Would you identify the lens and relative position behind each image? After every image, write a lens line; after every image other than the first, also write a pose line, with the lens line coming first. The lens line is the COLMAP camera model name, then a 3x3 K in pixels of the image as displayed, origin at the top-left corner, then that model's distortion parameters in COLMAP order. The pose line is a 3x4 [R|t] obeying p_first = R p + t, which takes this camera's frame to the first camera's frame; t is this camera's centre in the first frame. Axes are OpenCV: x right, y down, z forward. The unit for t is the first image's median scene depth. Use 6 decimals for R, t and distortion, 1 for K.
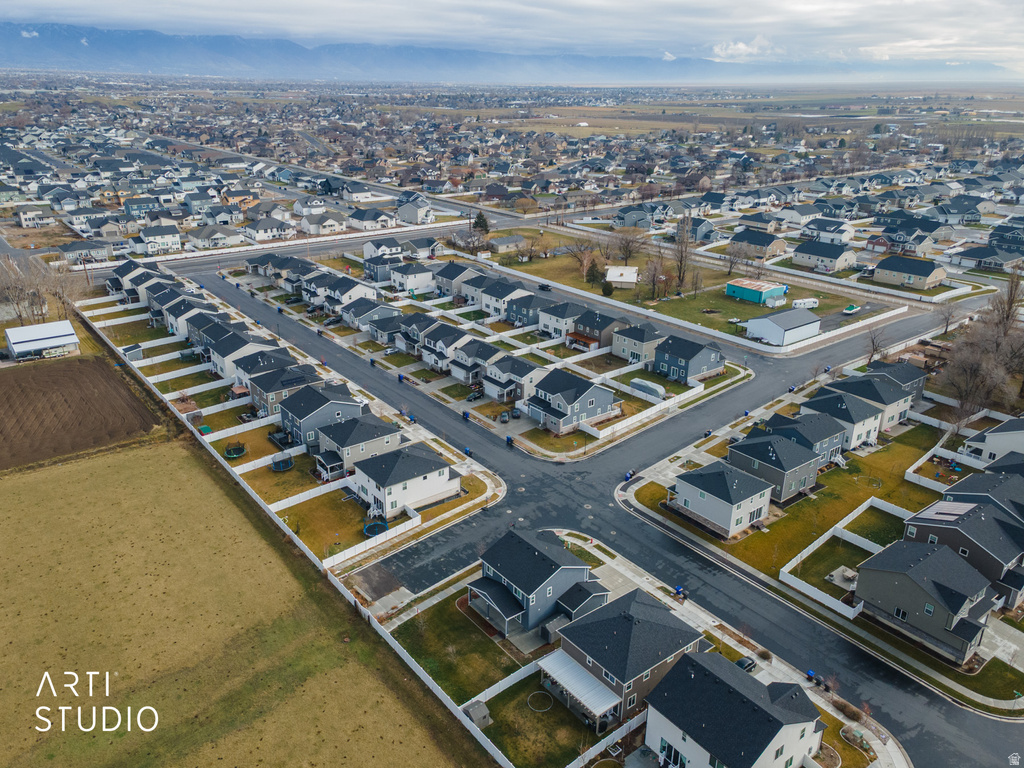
lens RADIAL K [[762.2, 0, 471.3], [0, 762.2, 384.4], [0, 0, 1]] dist [0.029154, -0.001267]
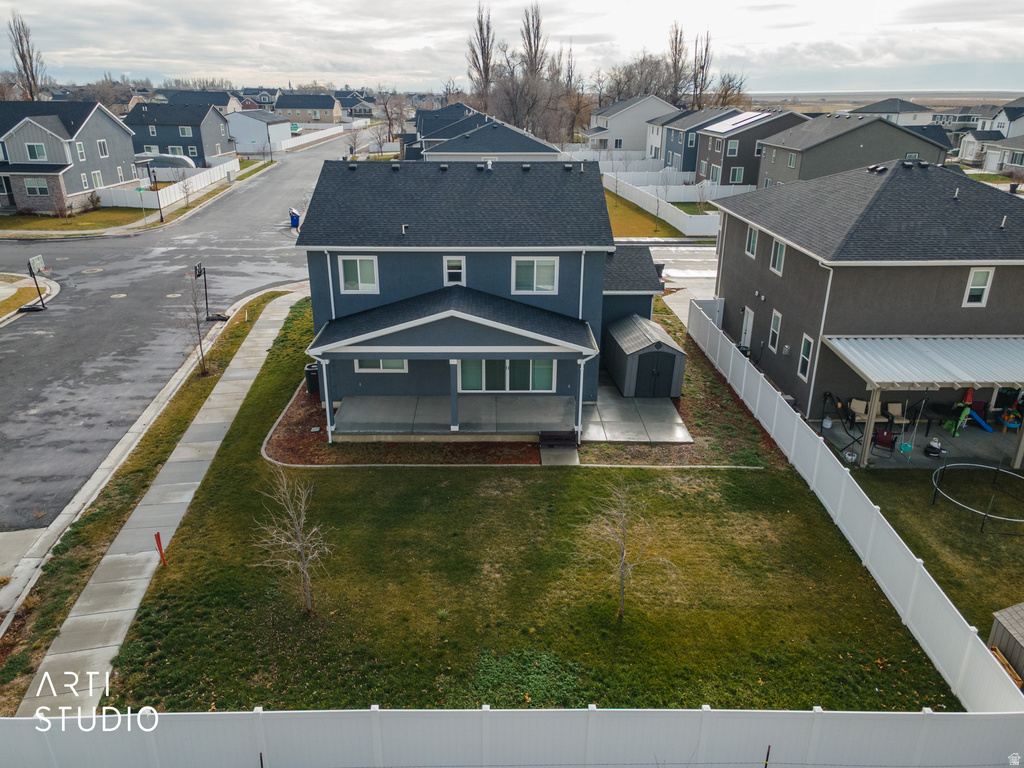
lens RADIAL K [[737.4, 0, 503.2], [0, 737.4, 382.7], [0, 0, 1]] dist [0.047454, 0.000879]
pose [[0.577249, -0.292181, 0.762505, -0.079708], [0.298643, 0.944641, 0.135888, 0.142685], [-0.759997, 0.149276, 0.632551, 0.451008]]
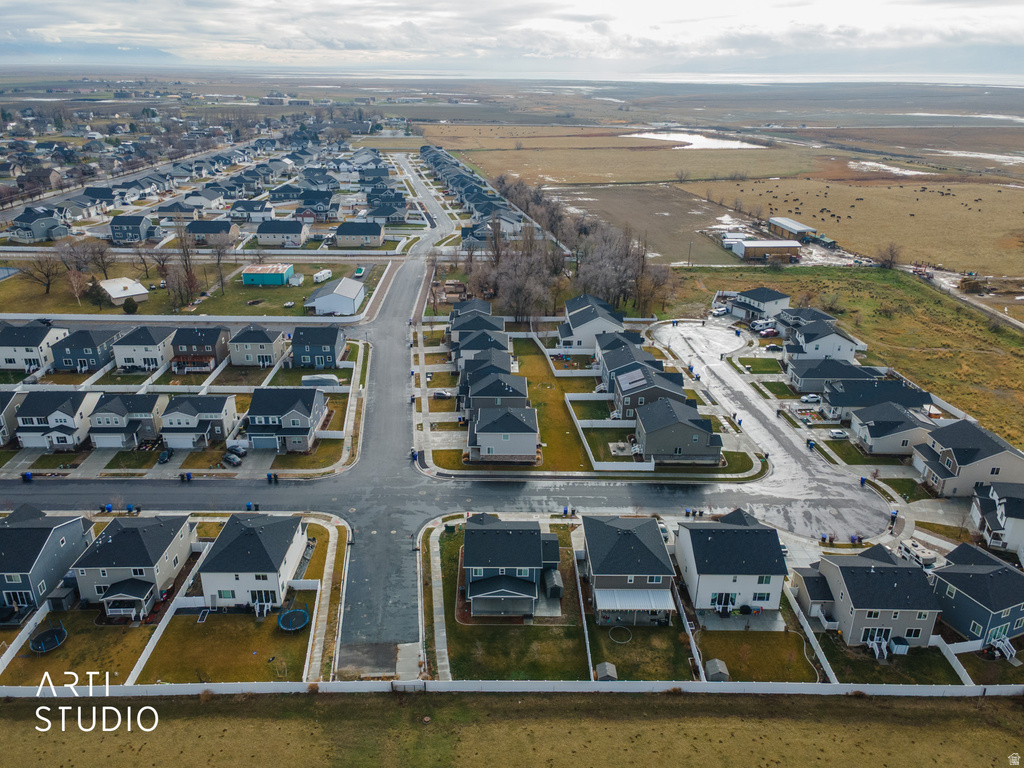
lens RADIAL K [[751.7, 0, 499.3], [0, 751.7, 380.7], [0, 0, 1]] dist [0.047325, 0.002075]
pose [[0.584126, -0.309569, 0.750309, -0.340420], [0.296753, 0.941864, 0.157576, -0.074761], [-0.755469, 0.130613, 0.642033, 0.176967]]
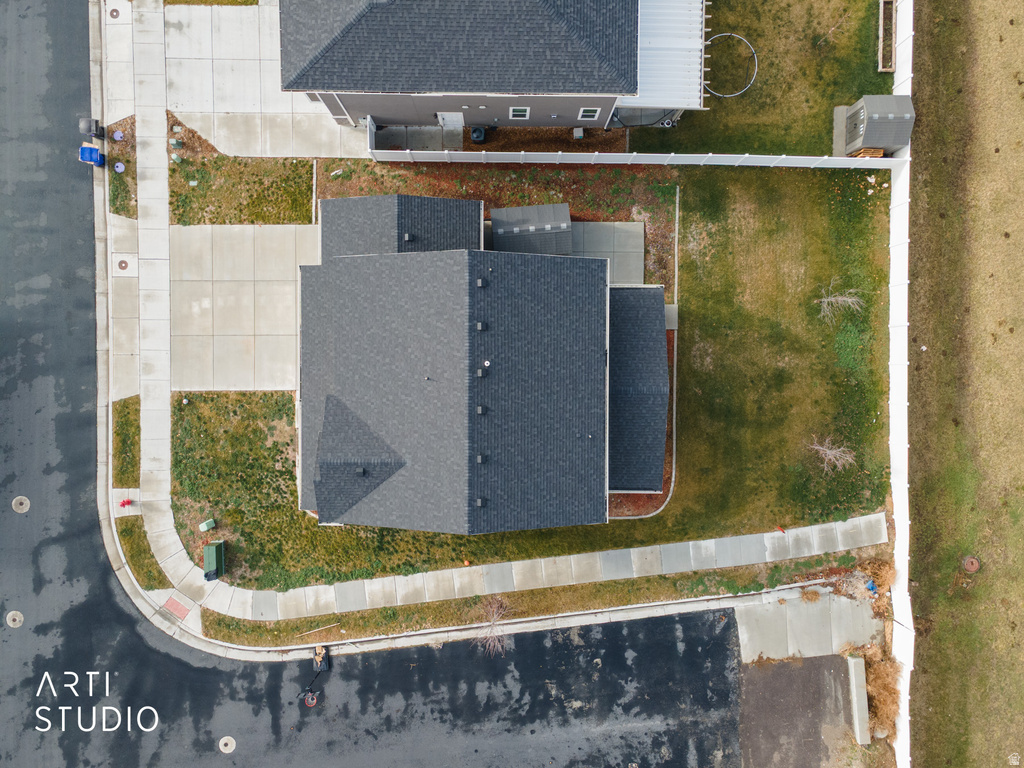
lens RADIAL K [[737.4, 0, 503.2], [0, 737.4, 382.7], [0, 0, 1]] dist [0.047454, 0.000879]
pose [[-0.810582, -0.585320, -0.018890, 0.044227], [0.210433, -0.321217, 0.923330, -0.013833], [-0.546511, 0.744460, 0.383544, 0.487021]]
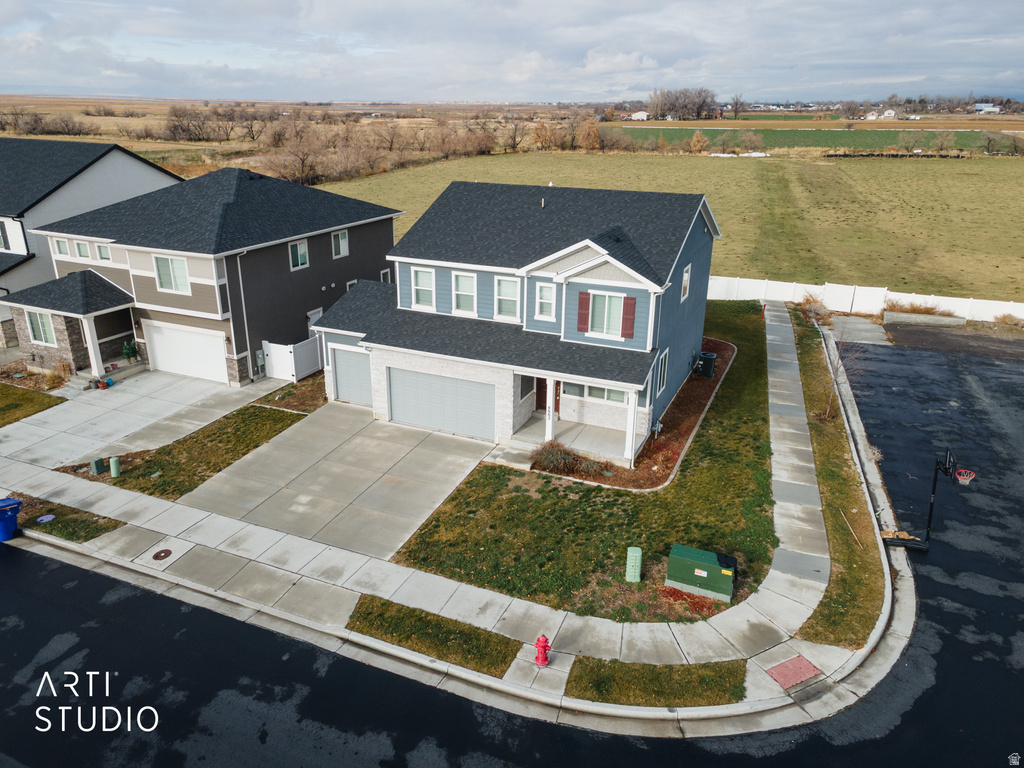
lens RADIAL K [[751.7, 0, 499.3], [0, 751.7, 380.7], [0, 0, 1]] dist [0.047325, 0.002075]
pose [[-0.867418, 0.169947, -0.467657, 0.141231], [-0.190916, 0.754257, 0.628210, 0.050117], [0.459496, 0.634204, -0.621811, 0.667094]]
